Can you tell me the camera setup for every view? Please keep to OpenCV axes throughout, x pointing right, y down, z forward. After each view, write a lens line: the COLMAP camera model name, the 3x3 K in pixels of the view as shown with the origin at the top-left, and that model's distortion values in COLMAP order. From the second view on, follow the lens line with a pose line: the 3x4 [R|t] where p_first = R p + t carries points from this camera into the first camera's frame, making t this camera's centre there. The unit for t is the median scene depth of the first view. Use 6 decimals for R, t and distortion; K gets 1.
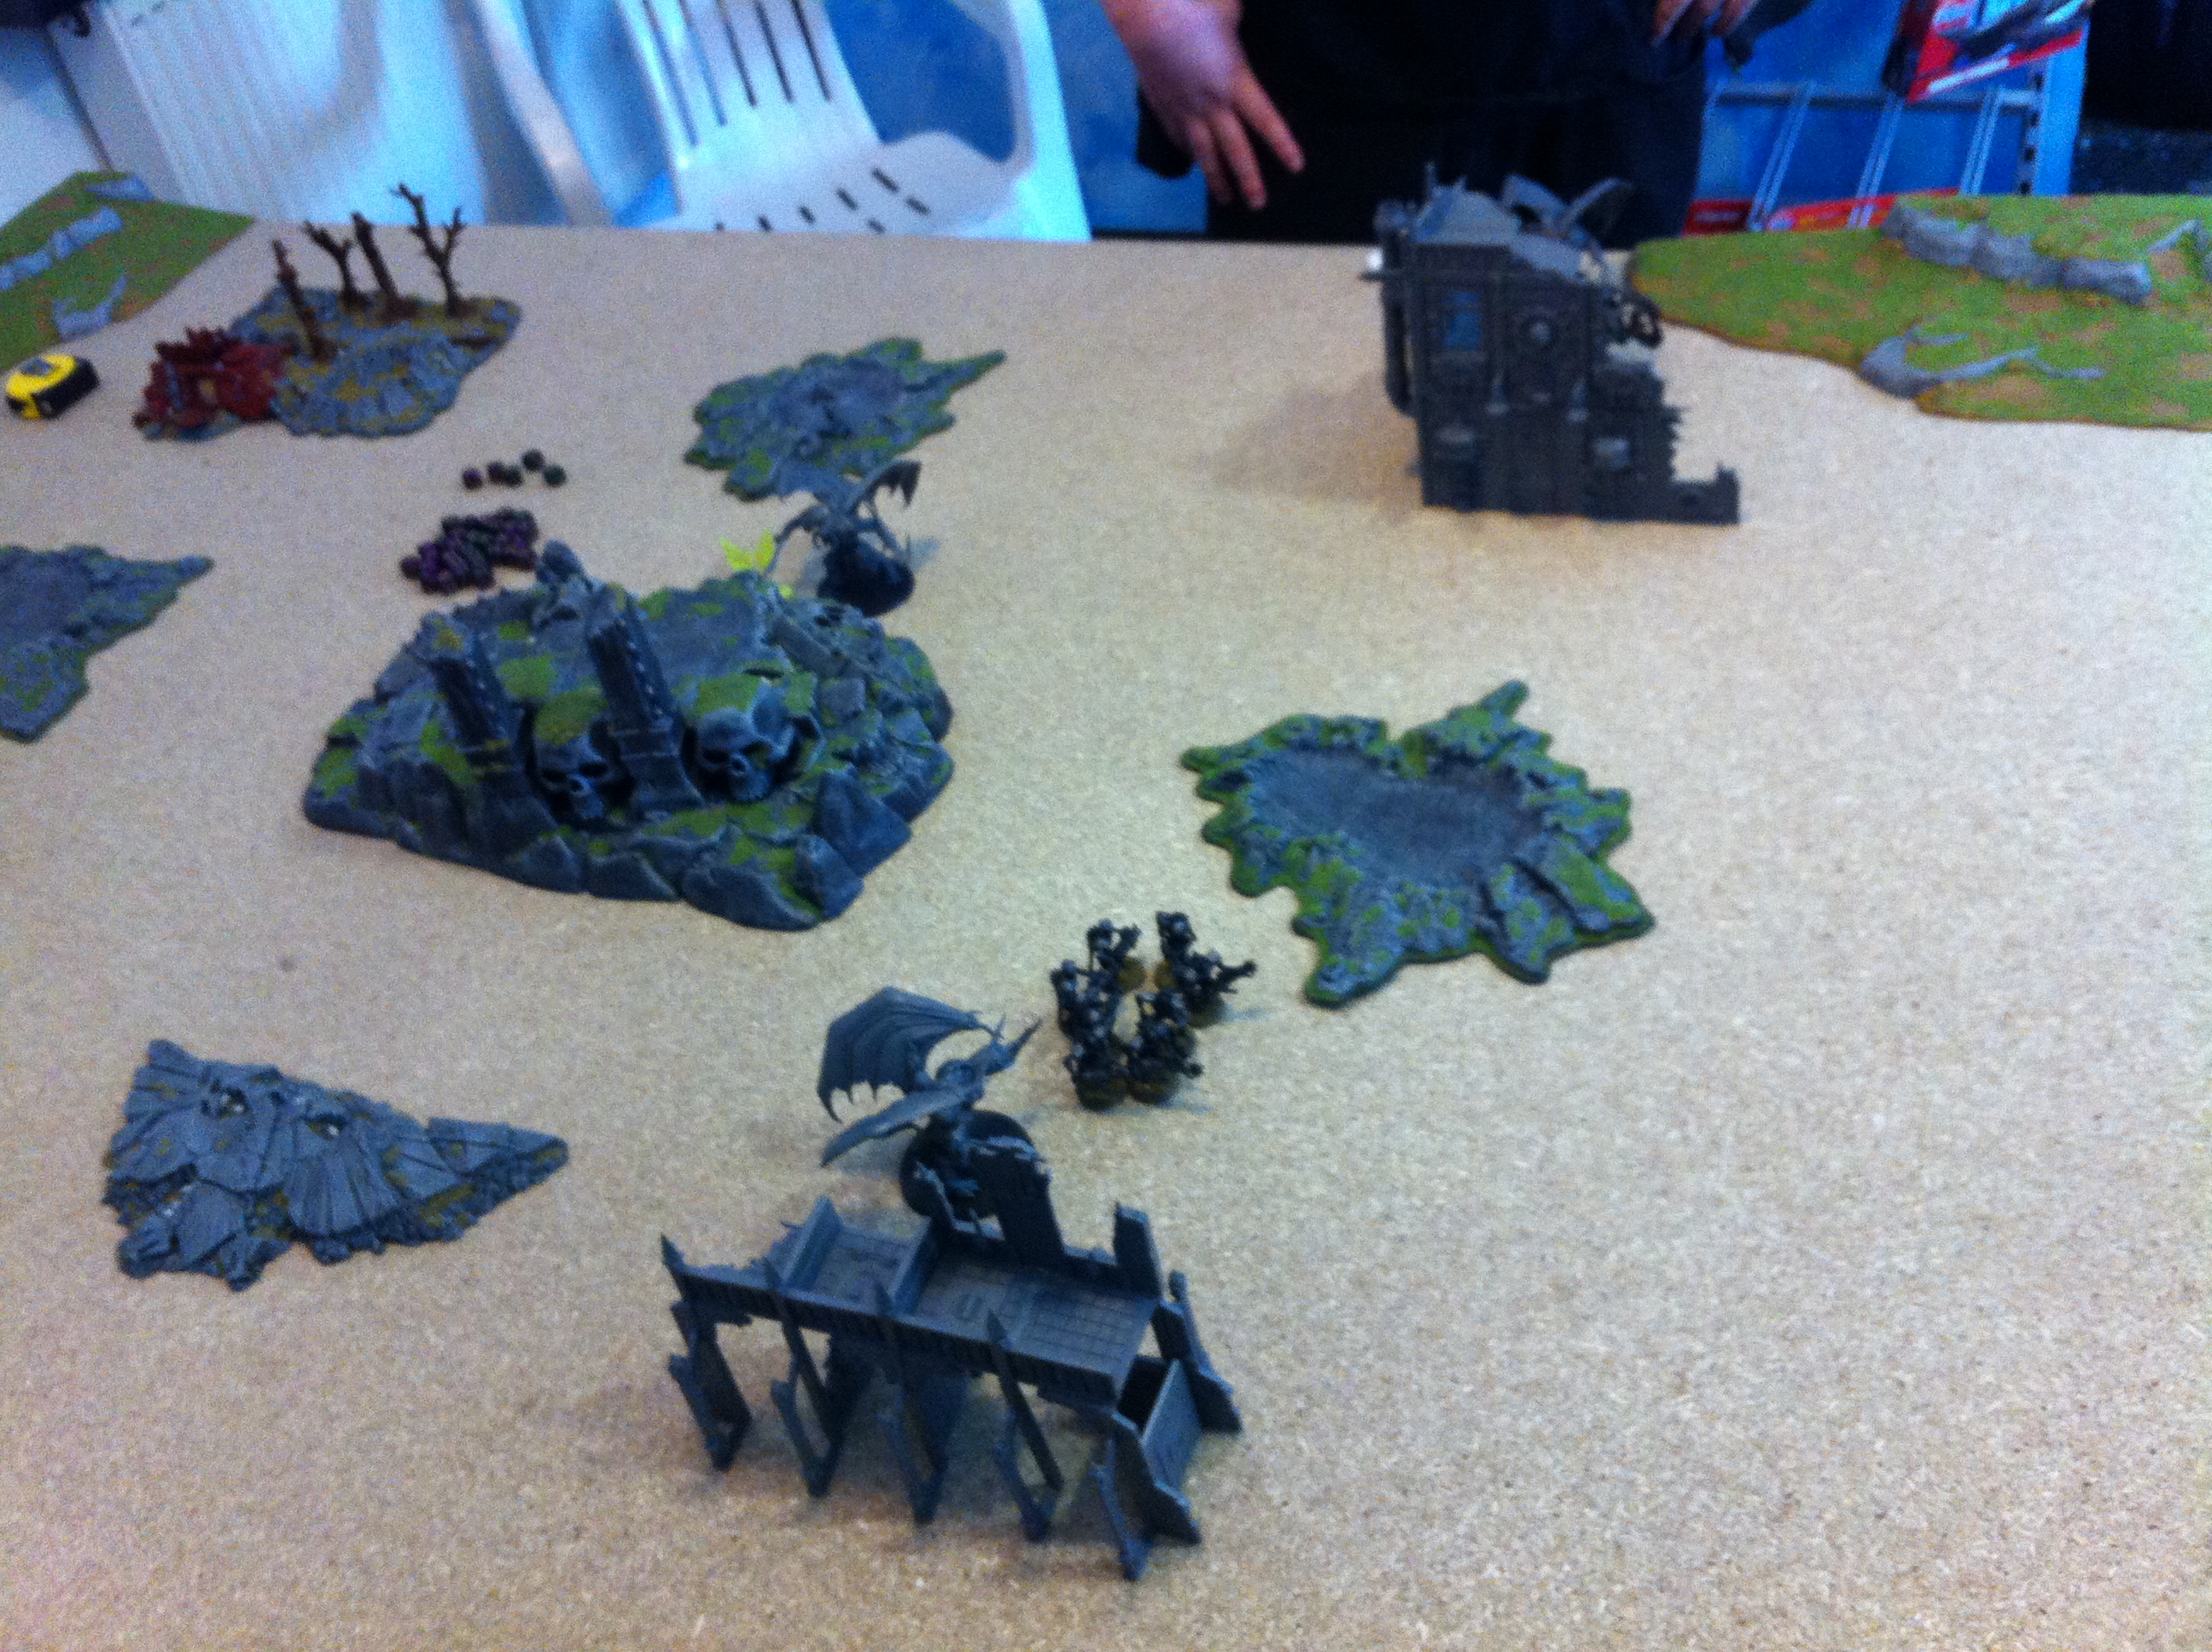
lens RADIAL K [[2105.9, 0, 1106.6], [0, 2105.9, 810.6], [0, 0, 1]] dist [0.111927, -0.377308]
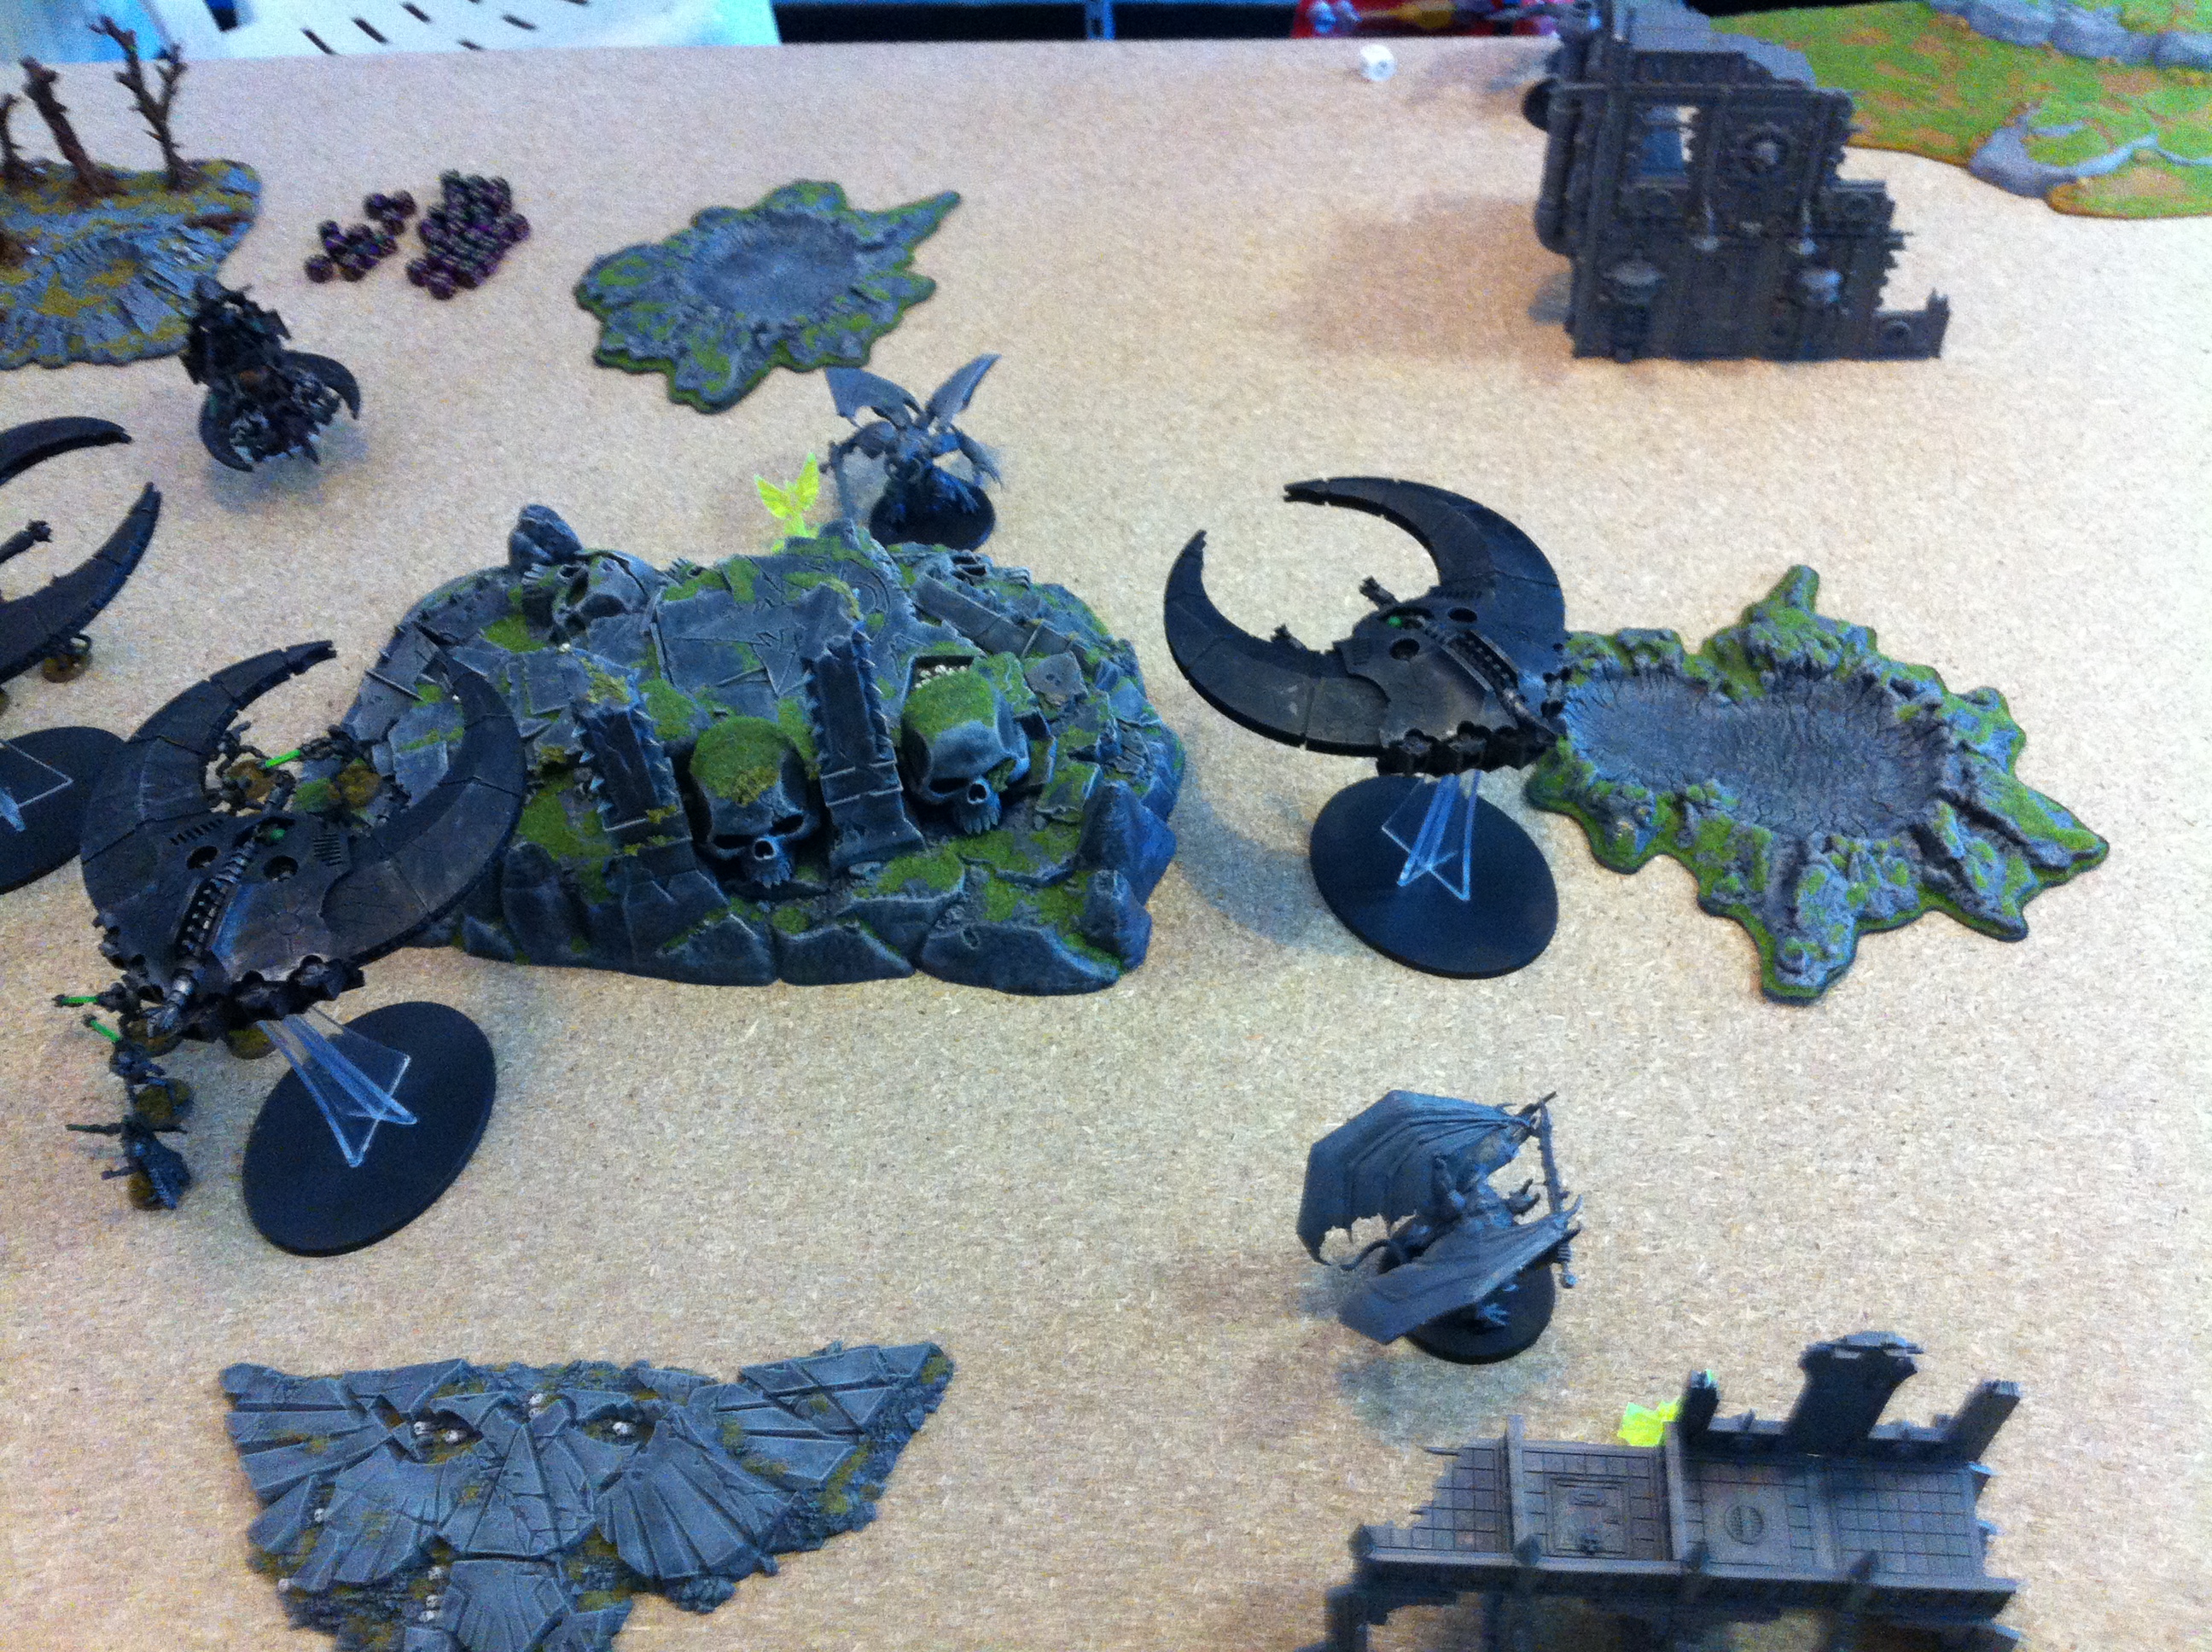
lens RADIAL K [[2105.9, 0, 1106.6], [0, 2105.9, 810.6], [0, 0, 1]] dist [0.111927, -0.377308]
pose [[0.953825, -0.140371, 0.265545, -0.336742], [0.110517, 0.986073, 0.124280, -0.106846], [-0.279292, -0.089194, 0.956055, 0.254487]]
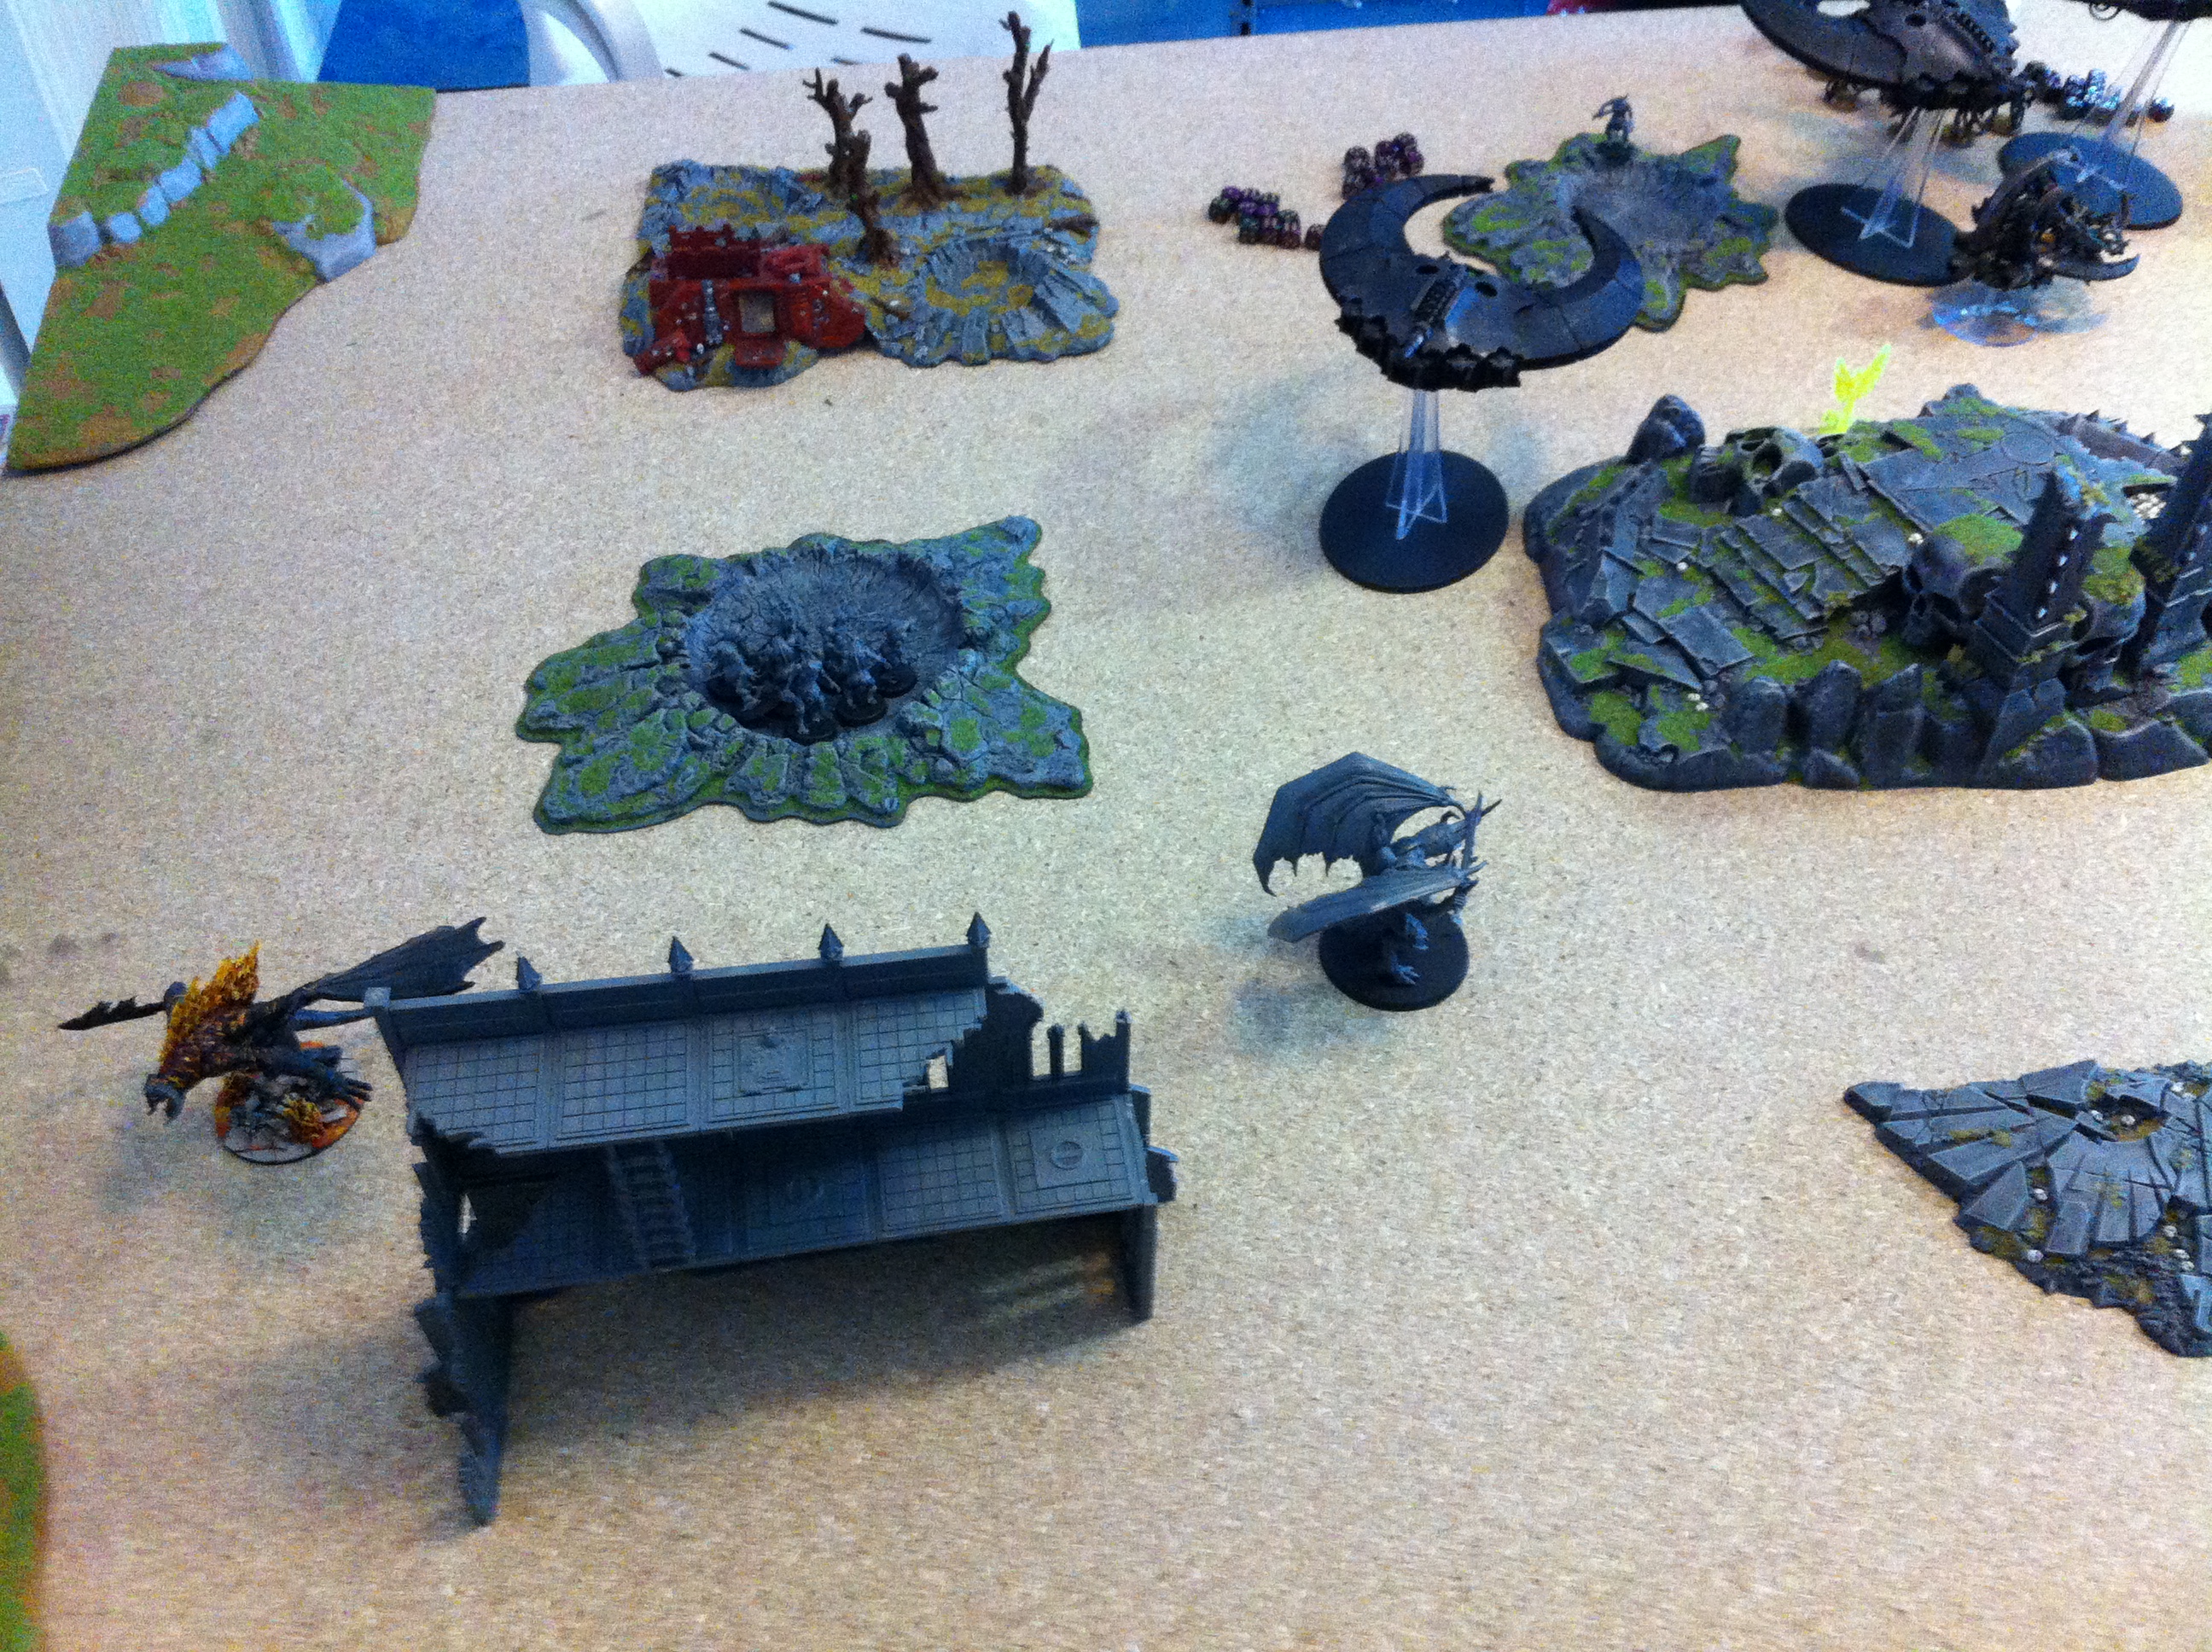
lens RADIAL K [[2105.9, 0, 1106.6], [0, 2105.9, 810.6], [0, 0, 1]] dist [0.111927, -0.377308]
pose [[0.874460, -0.231618, 0.426231, -0.990581], [0.206061, 0.972795, 0.105871, -0.123515], [-0.439157, -0.004750, 0.898398, 0.443572]]
